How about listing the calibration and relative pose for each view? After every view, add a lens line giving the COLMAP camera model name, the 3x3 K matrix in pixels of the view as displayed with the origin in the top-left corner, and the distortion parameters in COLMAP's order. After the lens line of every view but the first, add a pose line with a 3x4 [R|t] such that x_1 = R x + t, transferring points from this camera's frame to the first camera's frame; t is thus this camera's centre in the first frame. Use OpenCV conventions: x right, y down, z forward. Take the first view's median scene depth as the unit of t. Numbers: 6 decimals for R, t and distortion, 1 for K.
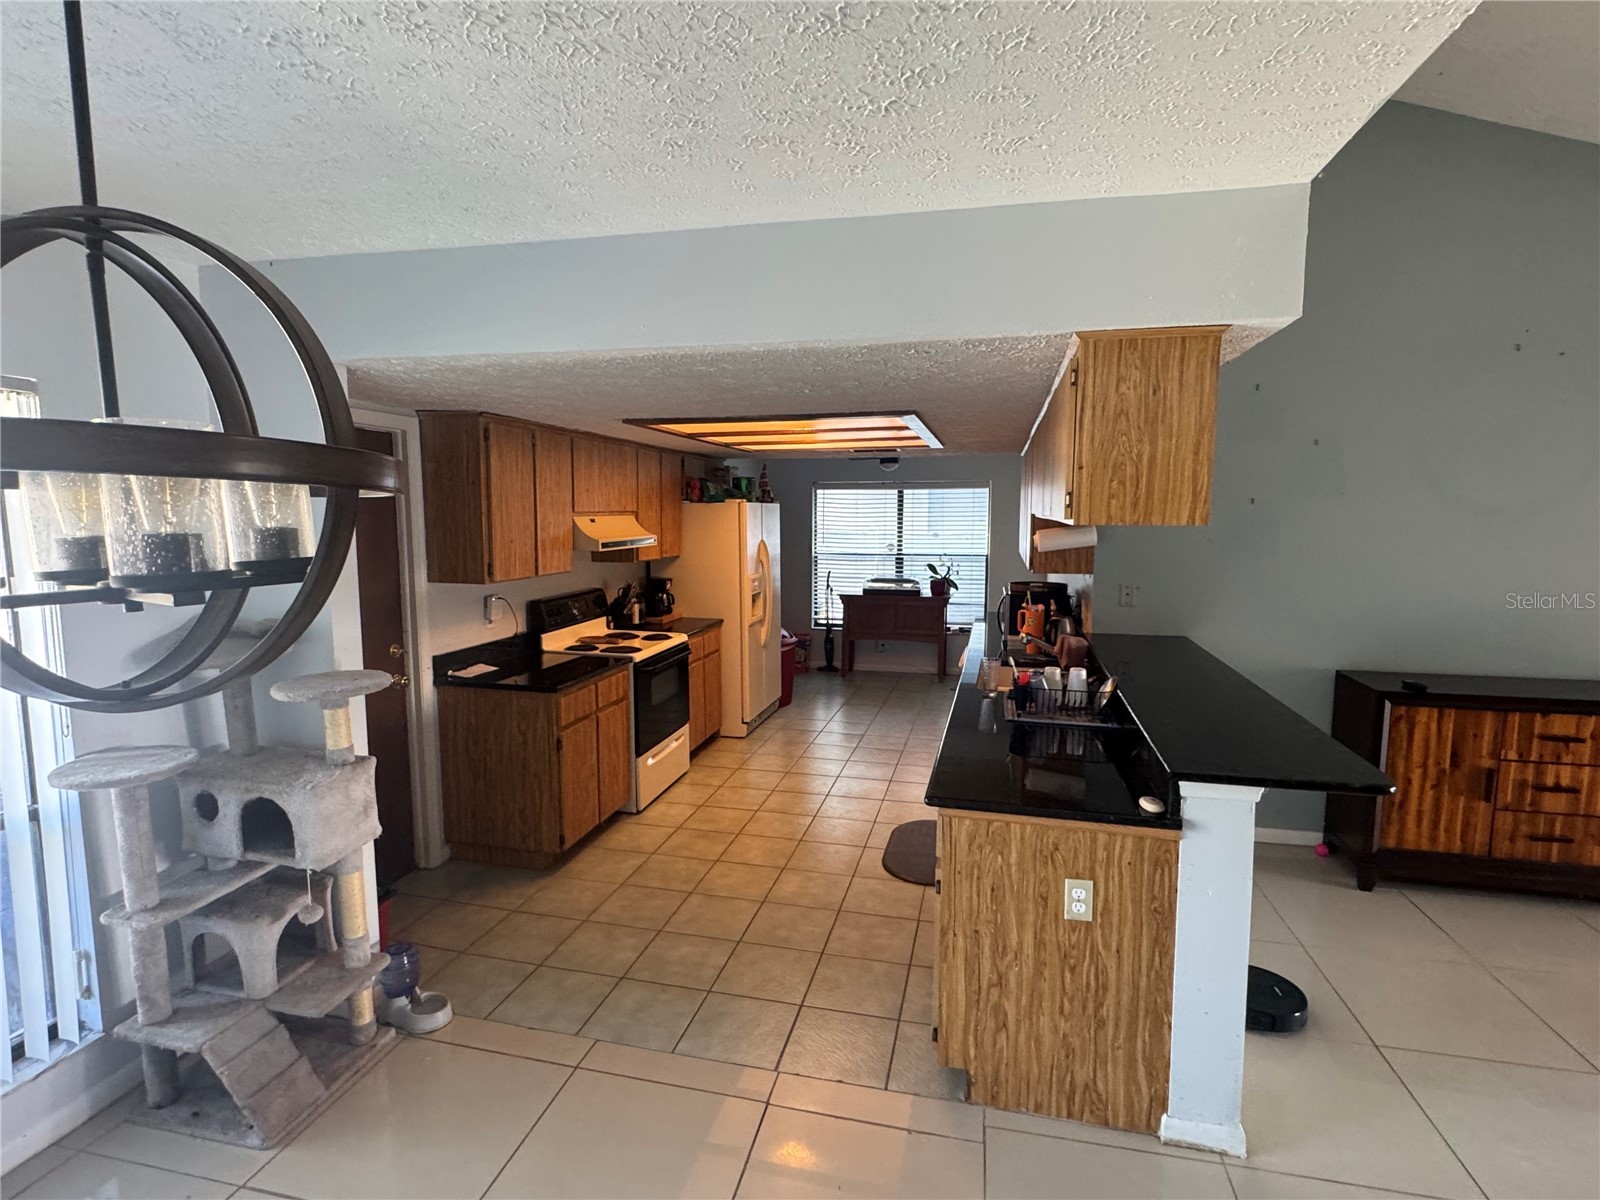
lens RADIAL K [[807.2, 0, 792.0], [0, 807.2, 602.4], [0, 0, 1]] dist [-0.001658, -0.000202]
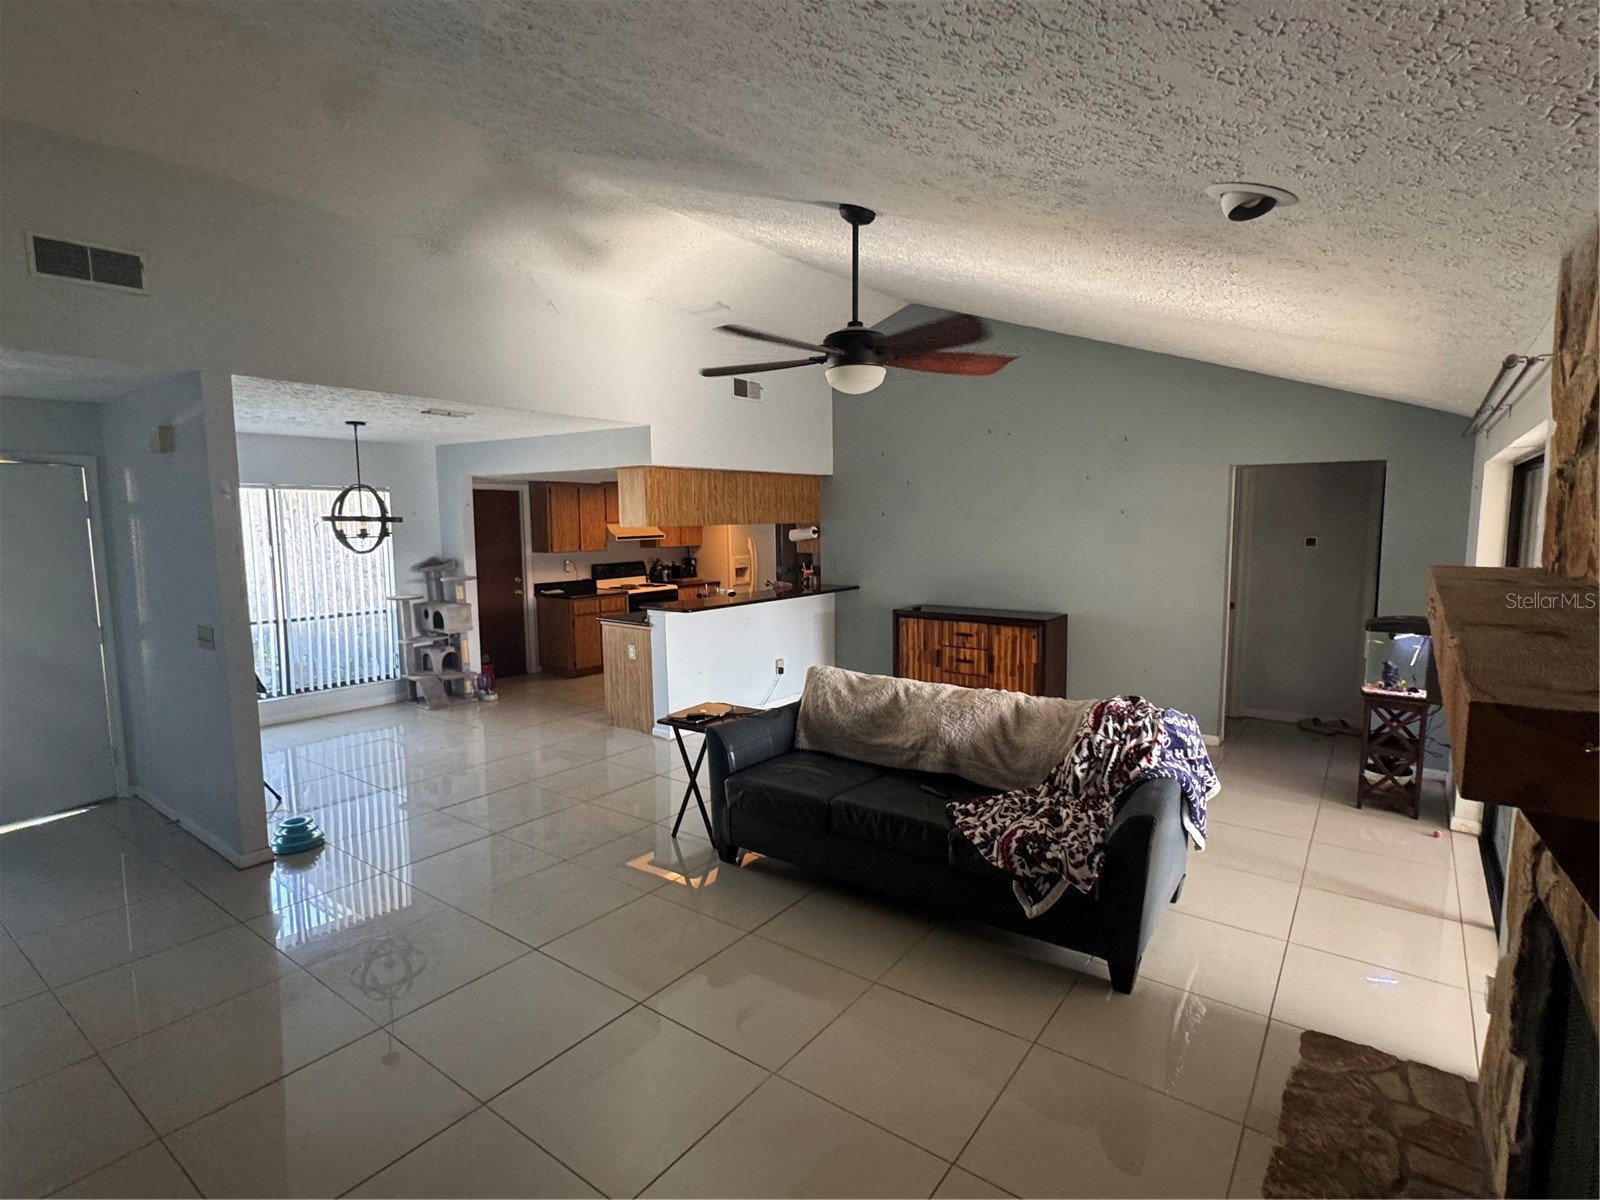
lens RADIAL K [[807.2, 0, 792.0], [0, 807.2, 602.4], [0, 0, 1]] dist [-0.001658, -0.000202]
pose [[0.911684, 0.032976, -0.409568, 1.358243], [-0.037142, 0.999308, -0.002218, 0.109308], [0.409211, 0.017234, 0.912277, -0.955662]]
